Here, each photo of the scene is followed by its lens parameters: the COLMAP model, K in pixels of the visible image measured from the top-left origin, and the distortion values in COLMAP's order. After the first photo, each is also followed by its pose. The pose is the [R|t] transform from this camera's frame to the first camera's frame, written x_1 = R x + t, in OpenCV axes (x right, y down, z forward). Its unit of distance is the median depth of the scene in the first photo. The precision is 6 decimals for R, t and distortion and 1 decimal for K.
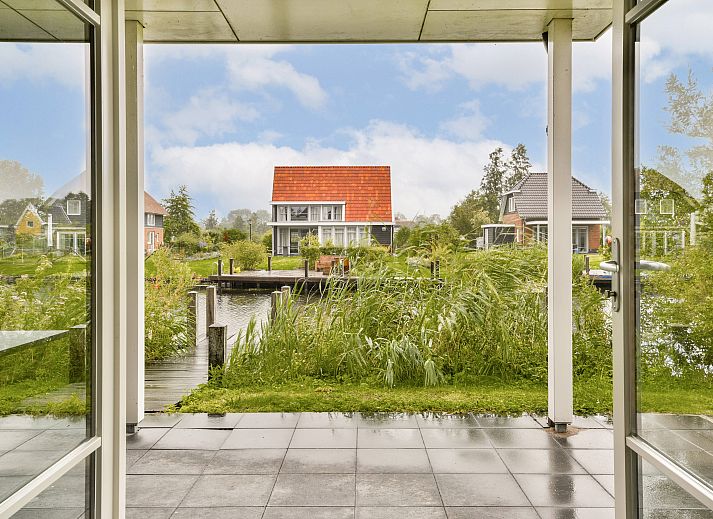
lens RADIAL K [[627.7, 0, 356.5], [0, 627.7, 259.5], [0, 0, 1]] dist [-0.001187, -0.001616]
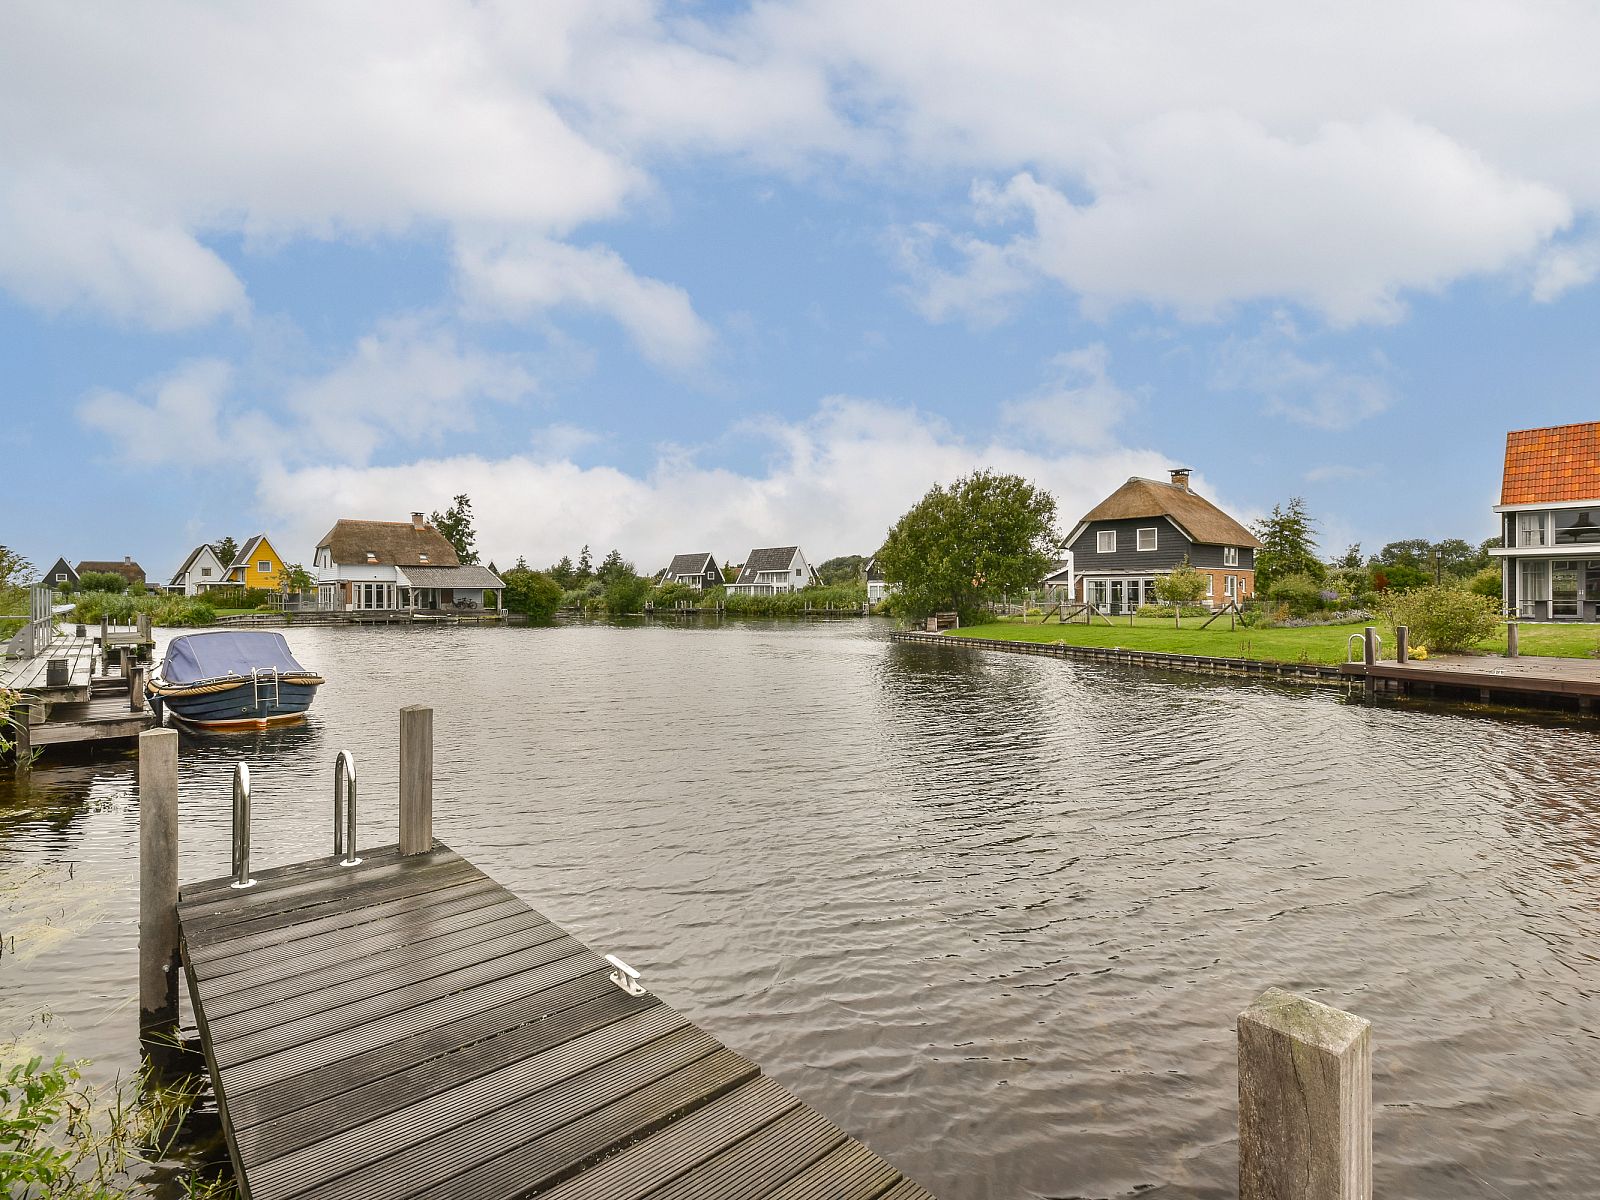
lens RADIAL K [[731.6, 0, 853.9], [0, 731.6, 595.9], [0, 0, 1]] dist [0.001283, 0.000568]
pose [[0.679295, -0.000182, -0.733866, -0.073389], [-0.021398, 0.999570, -0.020055, -0.003360], [0.733554, 0.029326, 0.678999, 0.326459]]
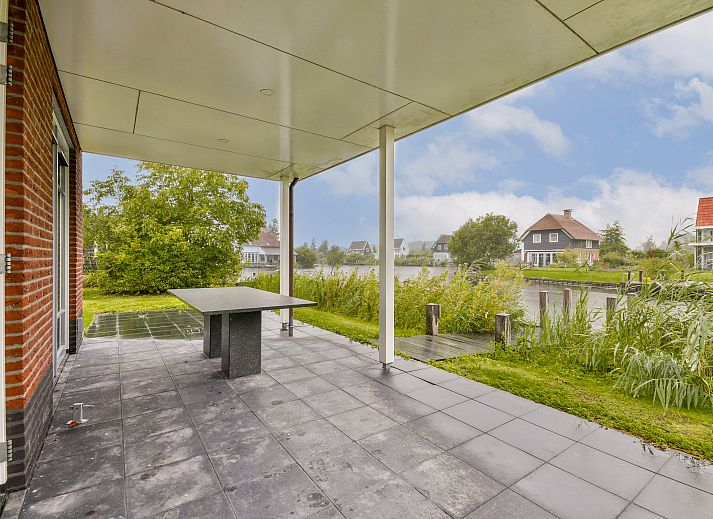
lens RADIAL K [[343.2, 0, 356.5], [0, 343.2, 259.5], [0, 0, 1]] dist [0.002658, -0.000443]
pose [[0.574092, 0.008125, -0.818750, 0.048922], [-0.028095, 0.999557, -0.009780, -0.000863], [0.818308, 0.028618, 0.574067, 0.055052]]
